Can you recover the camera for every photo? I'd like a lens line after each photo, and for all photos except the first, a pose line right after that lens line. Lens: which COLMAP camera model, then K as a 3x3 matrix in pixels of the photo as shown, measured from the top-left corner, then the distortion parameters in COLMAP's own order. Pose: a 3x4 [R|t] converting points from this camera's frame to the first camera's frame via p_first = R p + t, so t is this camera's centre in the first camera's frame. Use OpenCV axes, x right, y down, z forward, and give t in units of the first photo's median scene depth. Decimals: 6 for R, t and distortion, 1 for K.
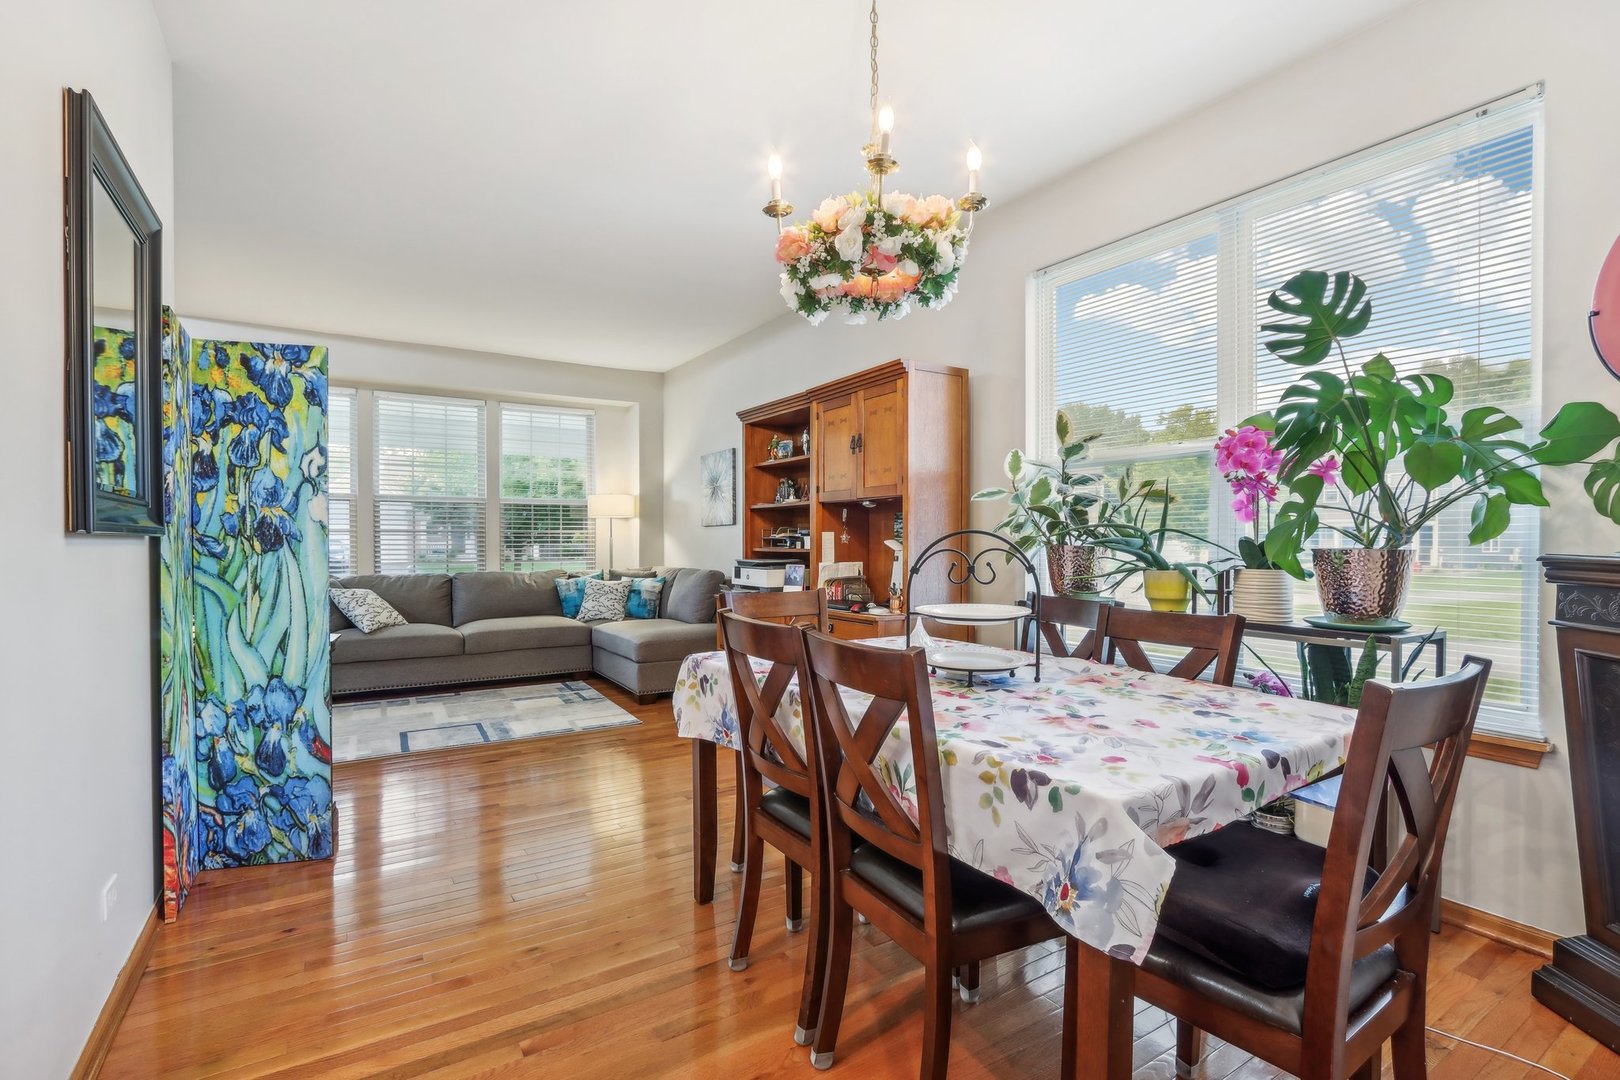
lens RADIAL K [[752.1, 0, 814.5], [0, 752.1, 547.8], [0, 0, 1]] dist [-0.012635, 0.001950]
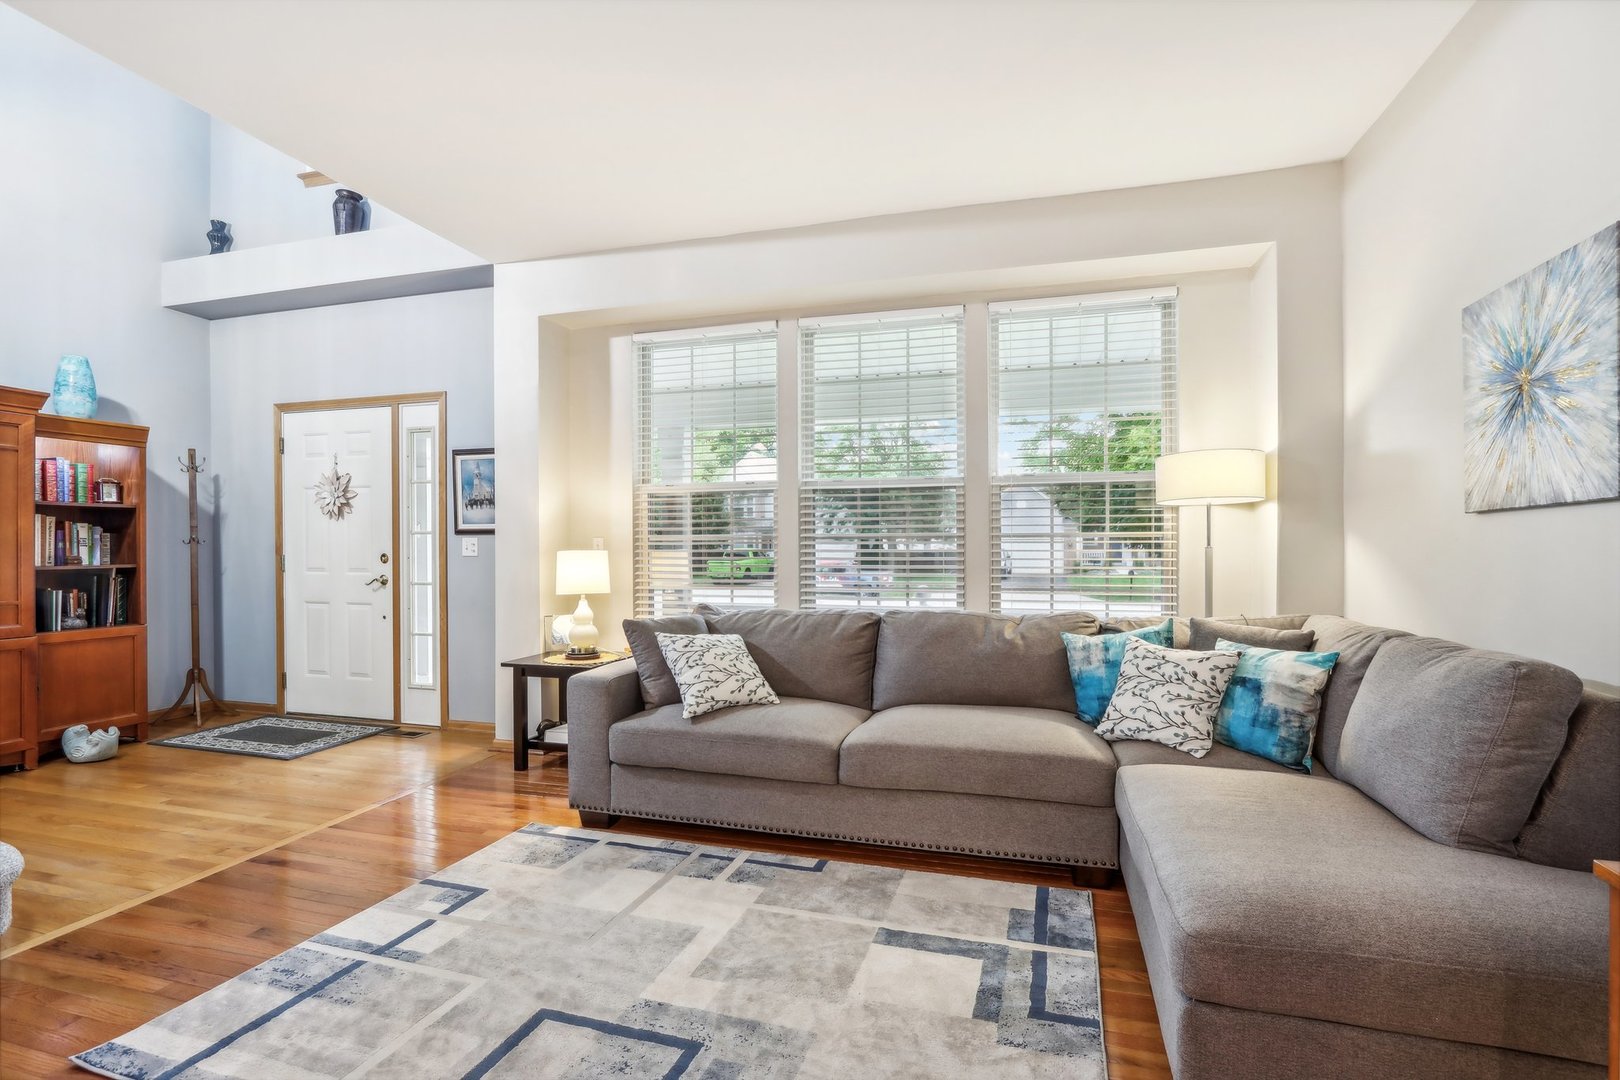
lens RADIAL K [[752.1, 0, 810.8], [0, 752.1, 544.4], [0, 0, 1]] dist [-0.012635, 0.001950]
pose [[0.657802, -0.006297, -0.753164, -0.200077], [-0.008339, 0.999843, -0.015643, -0.013259], [0.753144, 0.016571, 0.657646, 1.218388]]
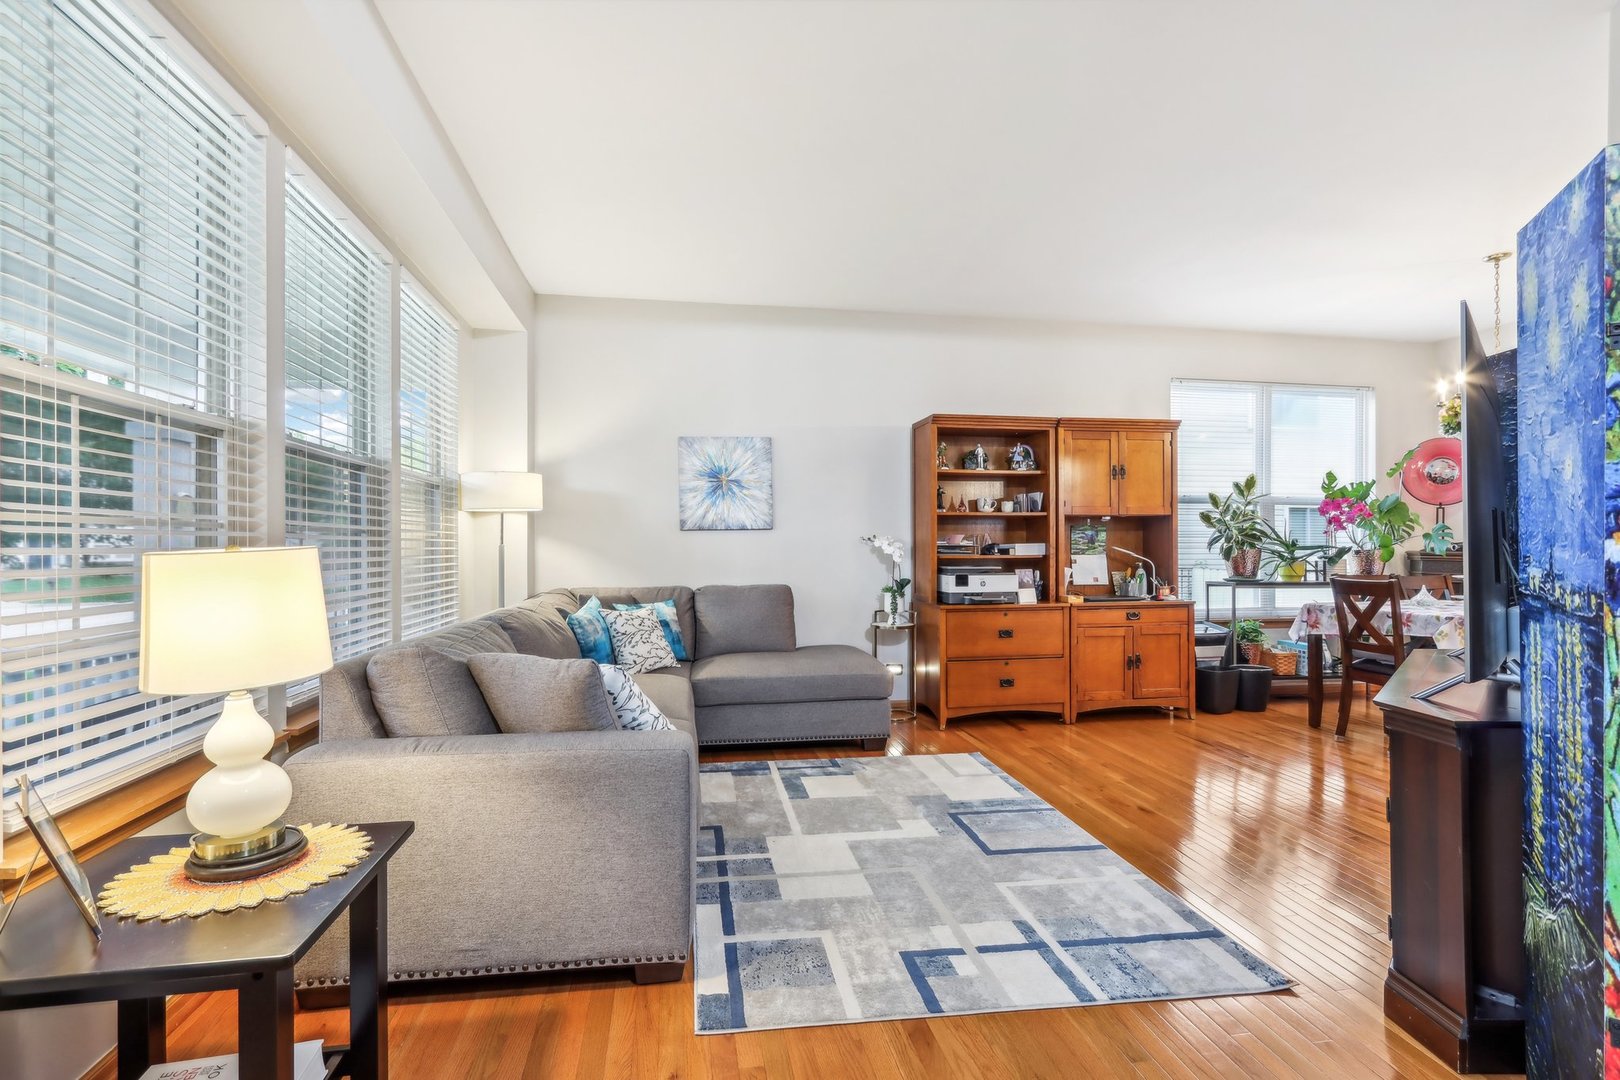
lens RADIAL K [[752.1, 0, 807.8], [0, 752.1, 543.1], [0, 0, 1]] dist [-0.012635, 0.001950]
pose [[0.382801, 0.003494, 0.923824, -1.735992], [0.010336, 0.999914, -0.008065, -0.015611], [-0.923773, 0.012636, 0.382732, 1.308572]]
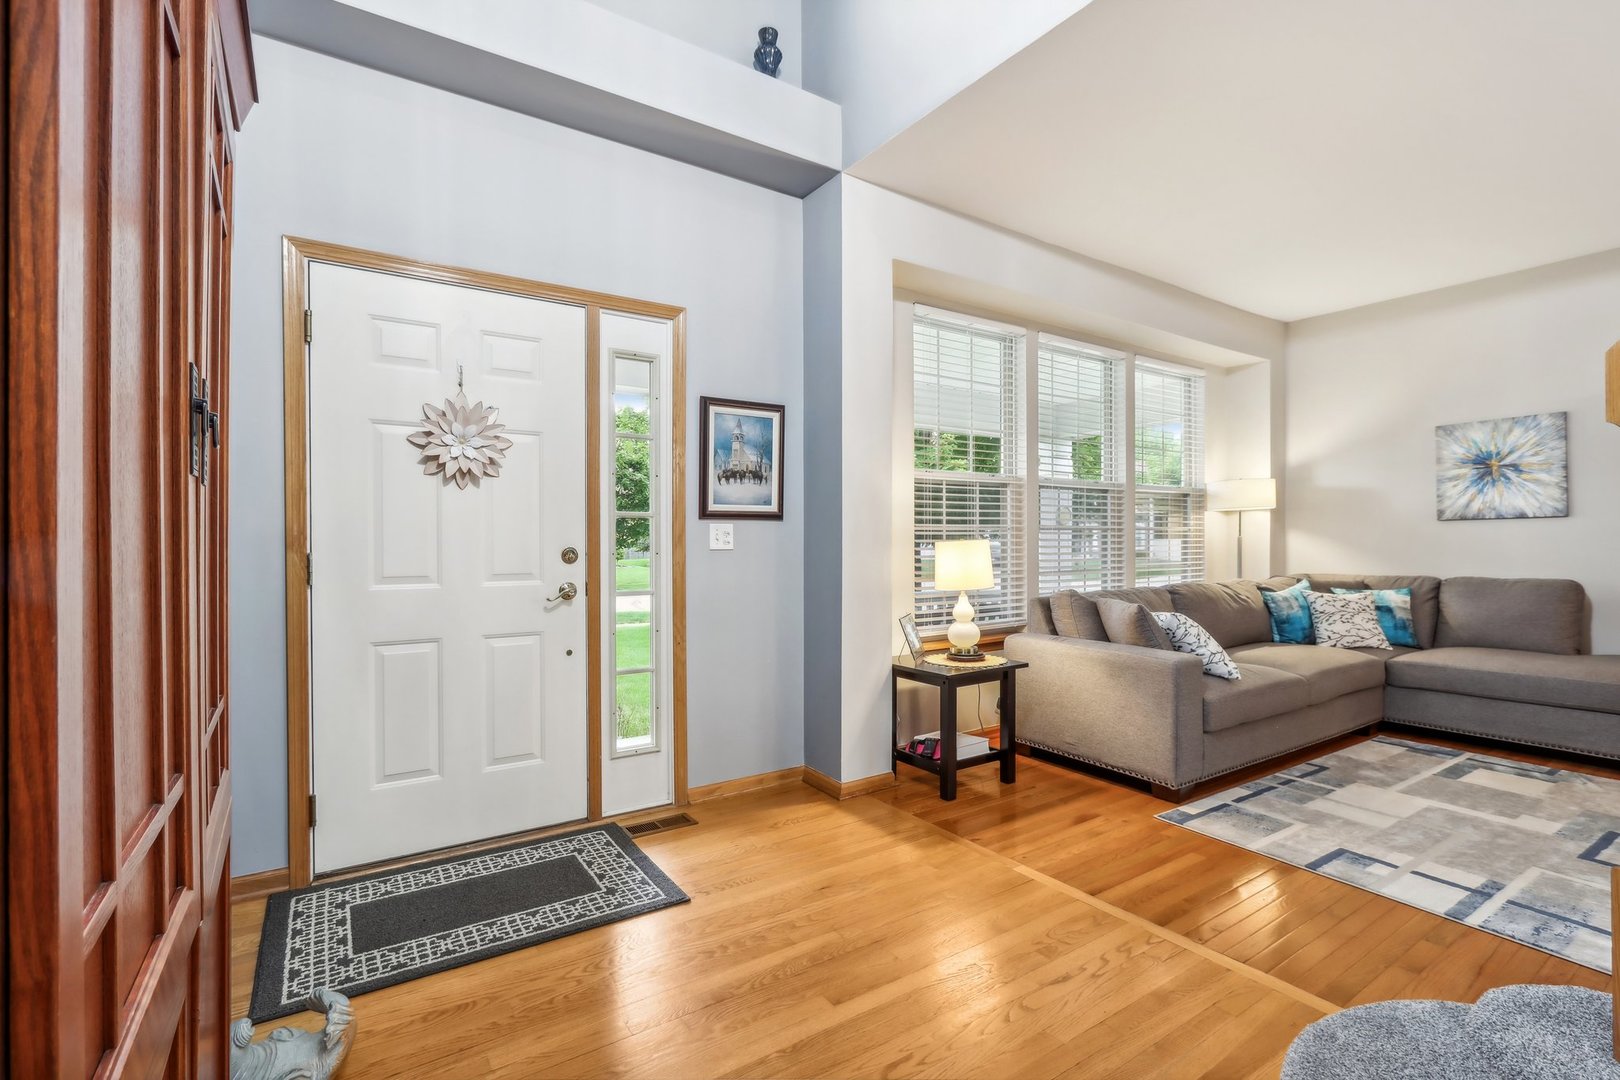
lens RADIAL K [[752.1, 0, 803.0], [0, 752.1, 540.4], [0, 0, 1]] dist [-0.012635, 0.001950]
pose [[0.999861, -0.005843, 0.015603, -1.724938], [0.006013, 0.999923, -0.010860, -0.007915], [-0.015538, 0.010952, 0.999819, 0.603275]]
